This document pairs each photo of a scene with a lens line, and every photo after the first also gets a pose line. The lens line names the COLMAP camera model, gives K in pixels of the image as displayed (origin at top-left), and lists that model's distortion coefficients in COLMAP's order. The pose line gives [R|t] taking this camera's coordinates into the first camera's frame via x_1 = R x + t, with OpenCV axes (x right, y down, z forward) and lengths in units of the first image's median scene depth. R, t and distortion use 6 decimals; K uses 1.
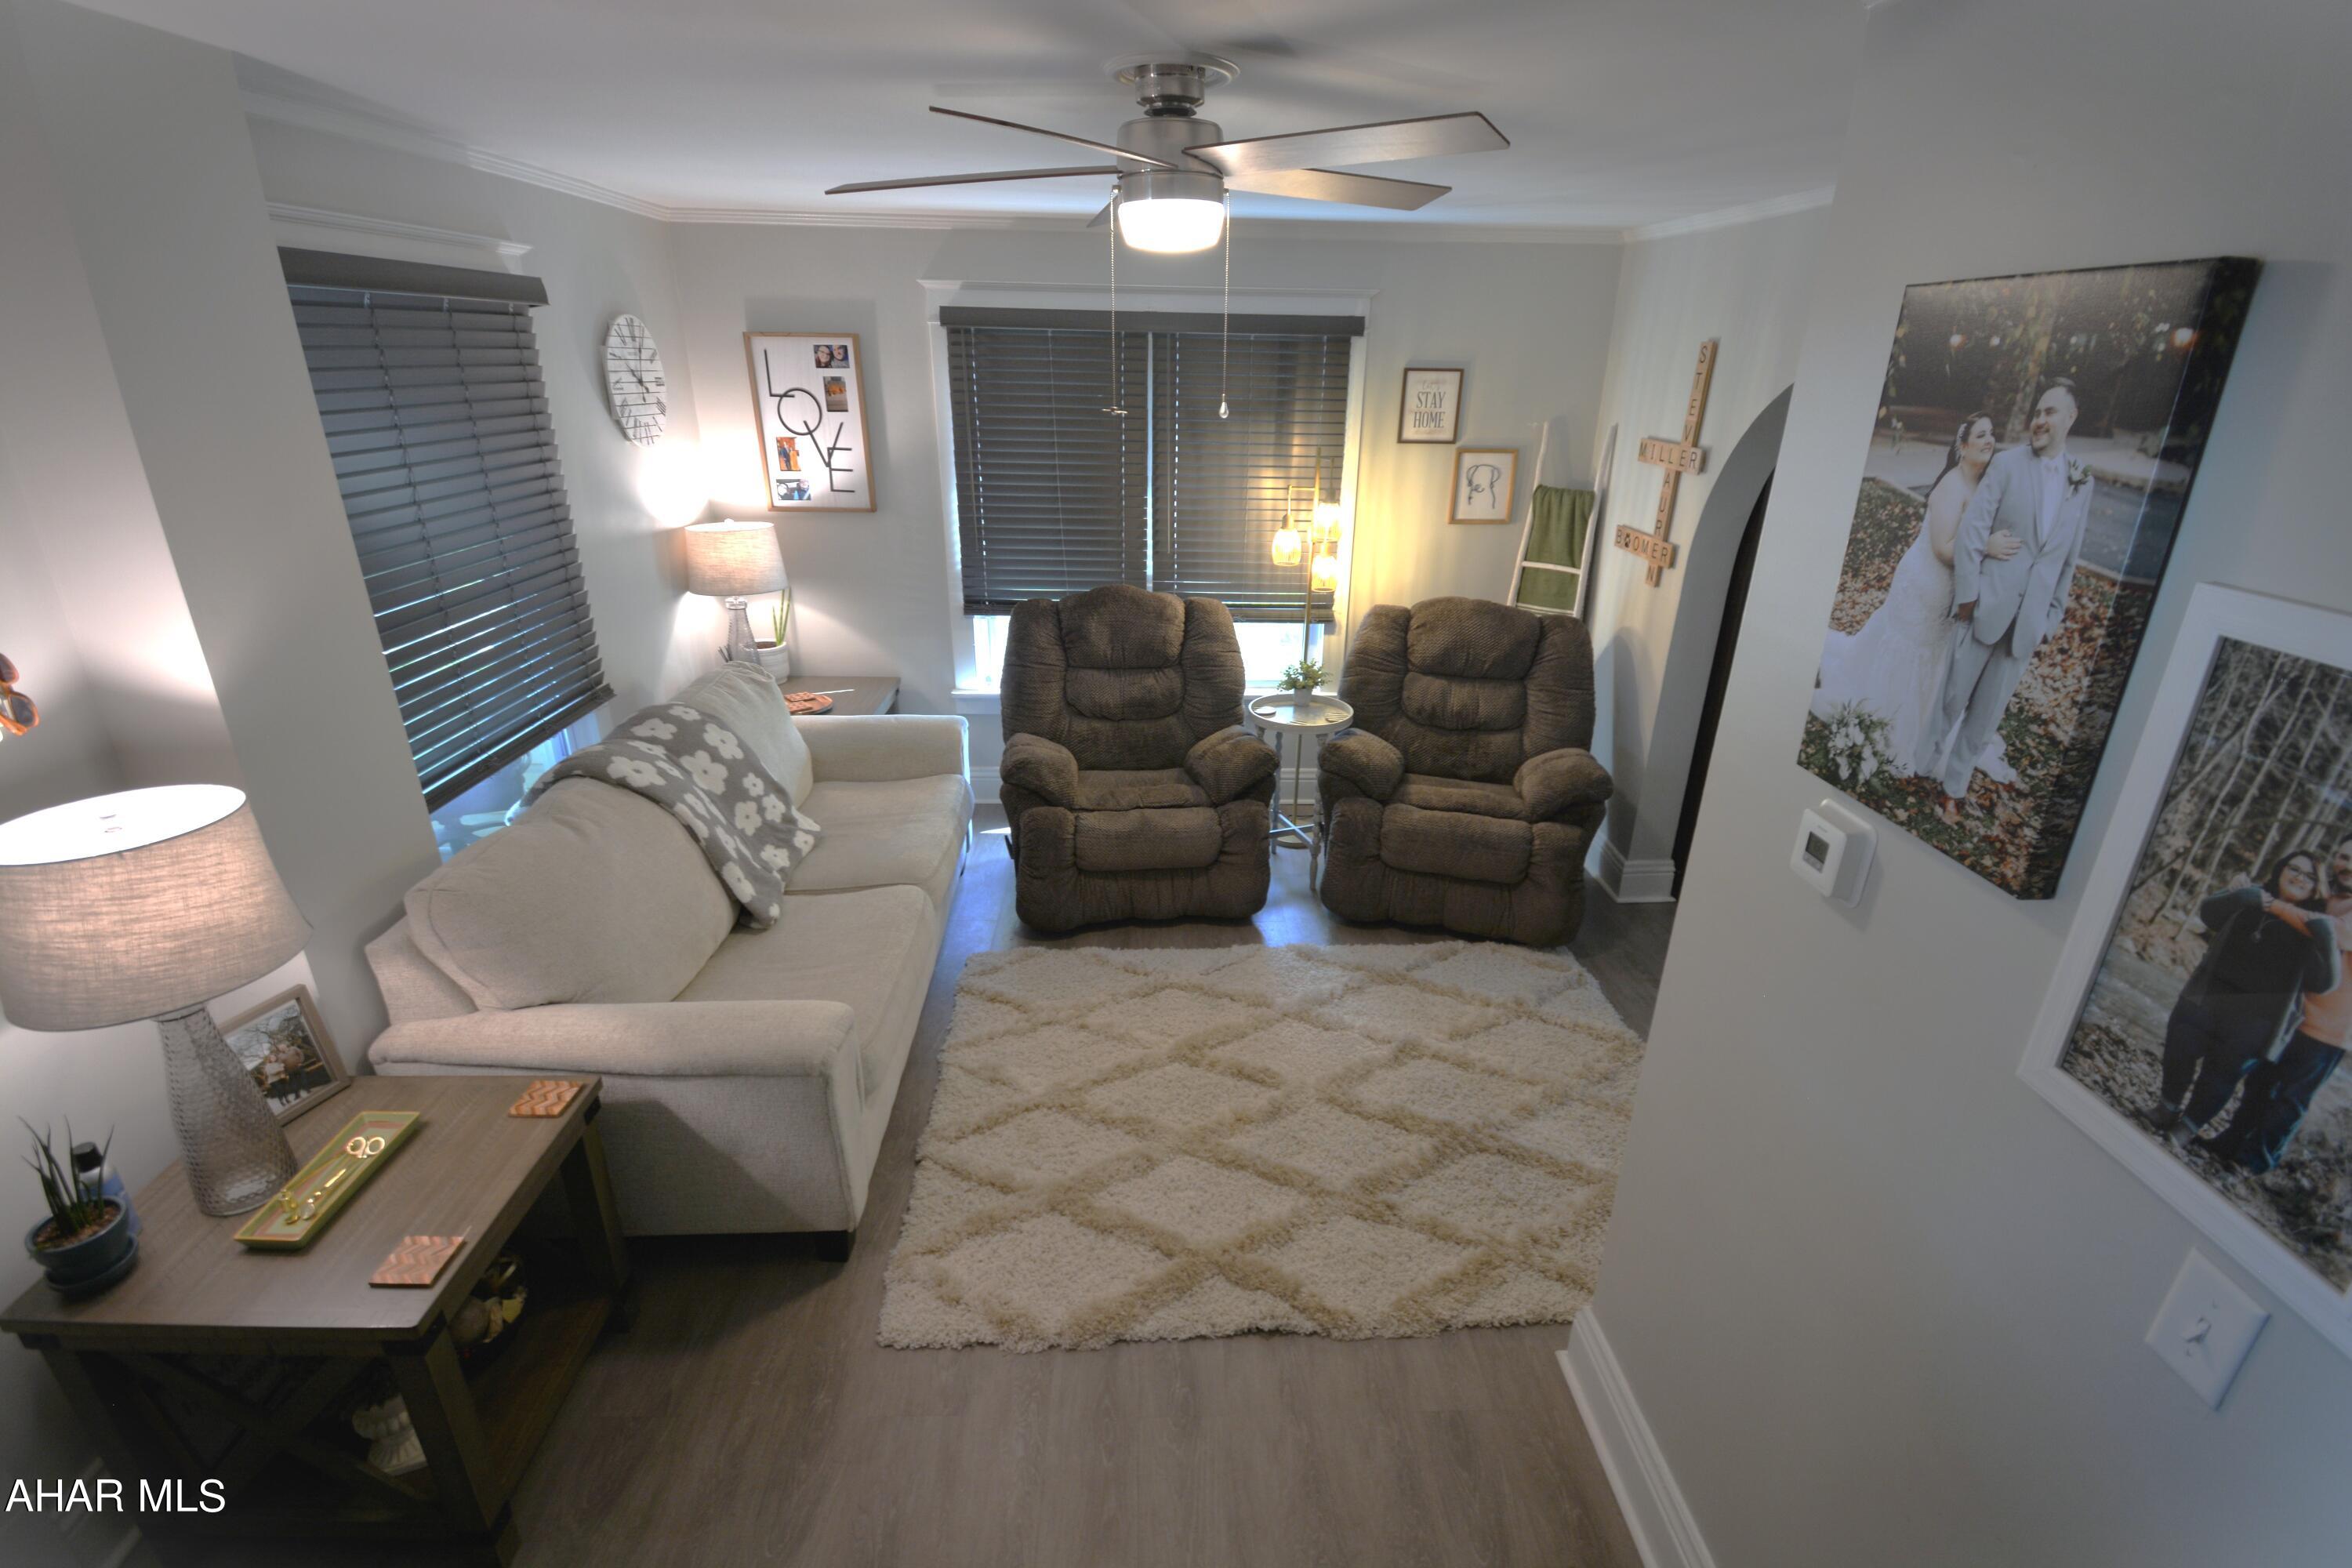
lens RADIAL K [[1047.3, 0, 1188.7], [0, 1047.3, 781.0], [0, 0, 1]] dist [-0.003236, -0.010526]
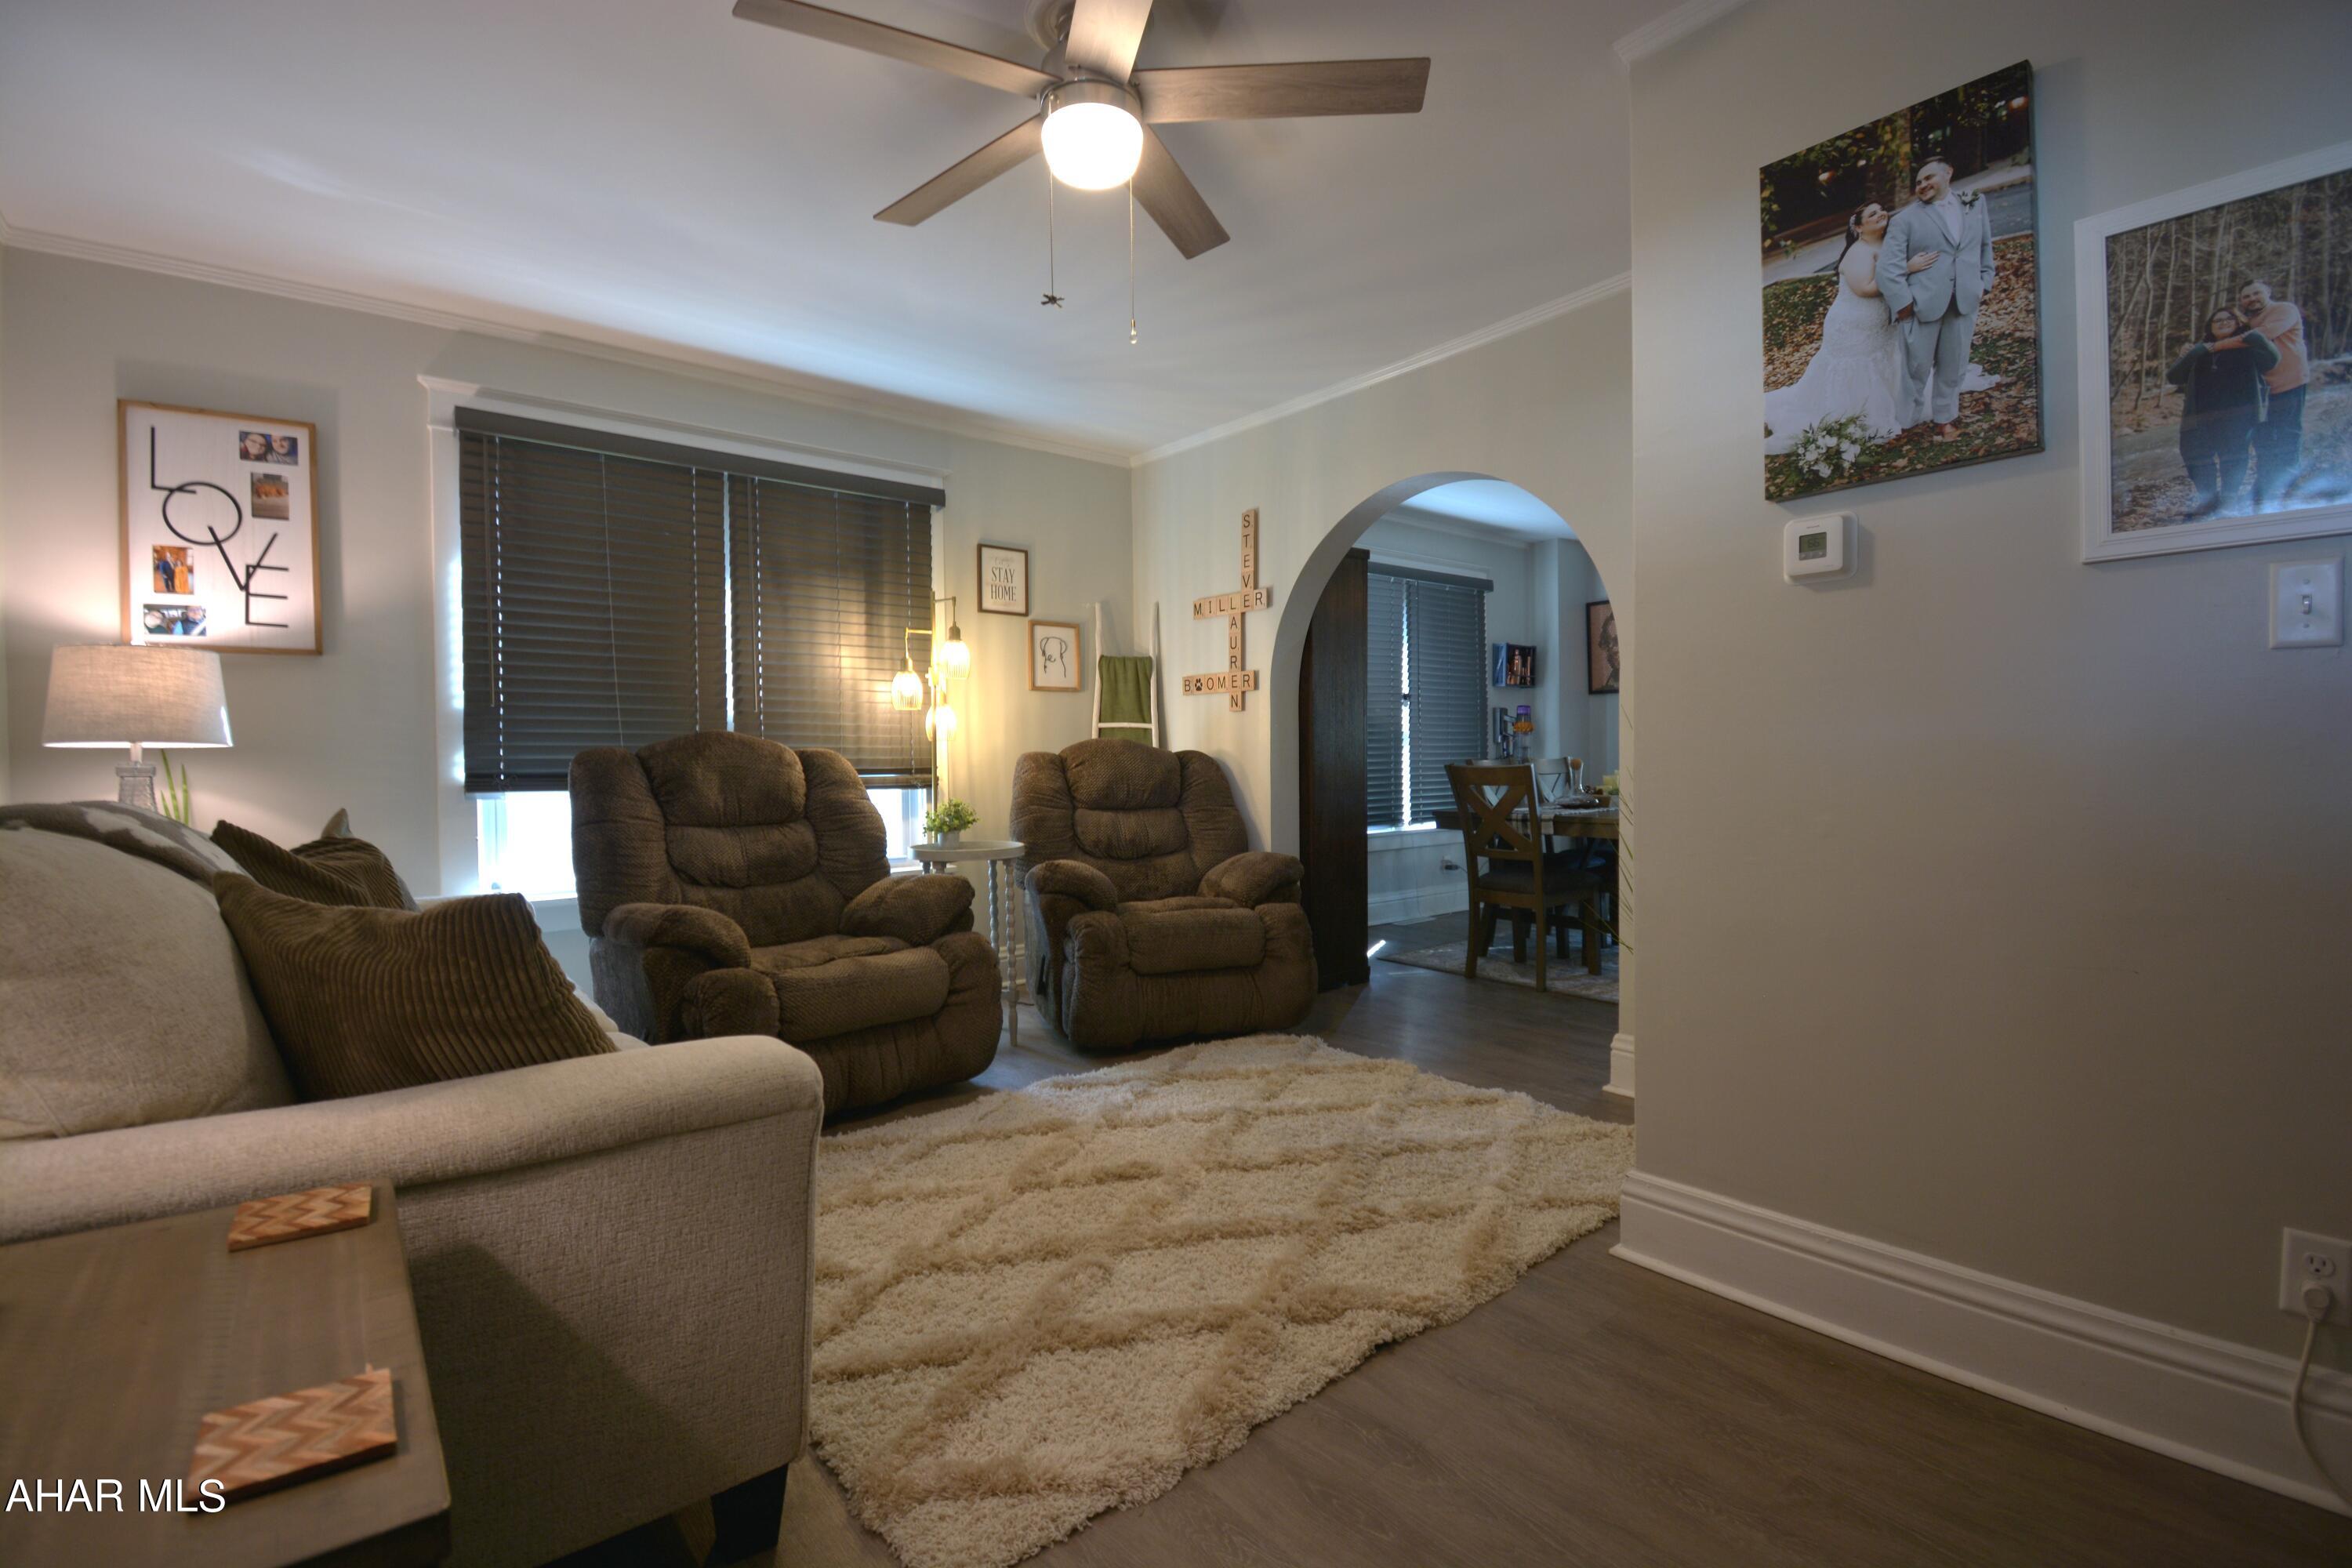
lens RADIAL K [[1047.3, 0, 1191.5], [0, 1047.3, 779.0], [0, 0, 1]] dist [-0.003236, -0.010526]
pose [[0.796637, -0.037483, 0.603294, -0.394730], [0.247129, 0.931045, -0.268482, 0.239100], [-0.551631, 0.362974, 0.750968, 0.263320]]
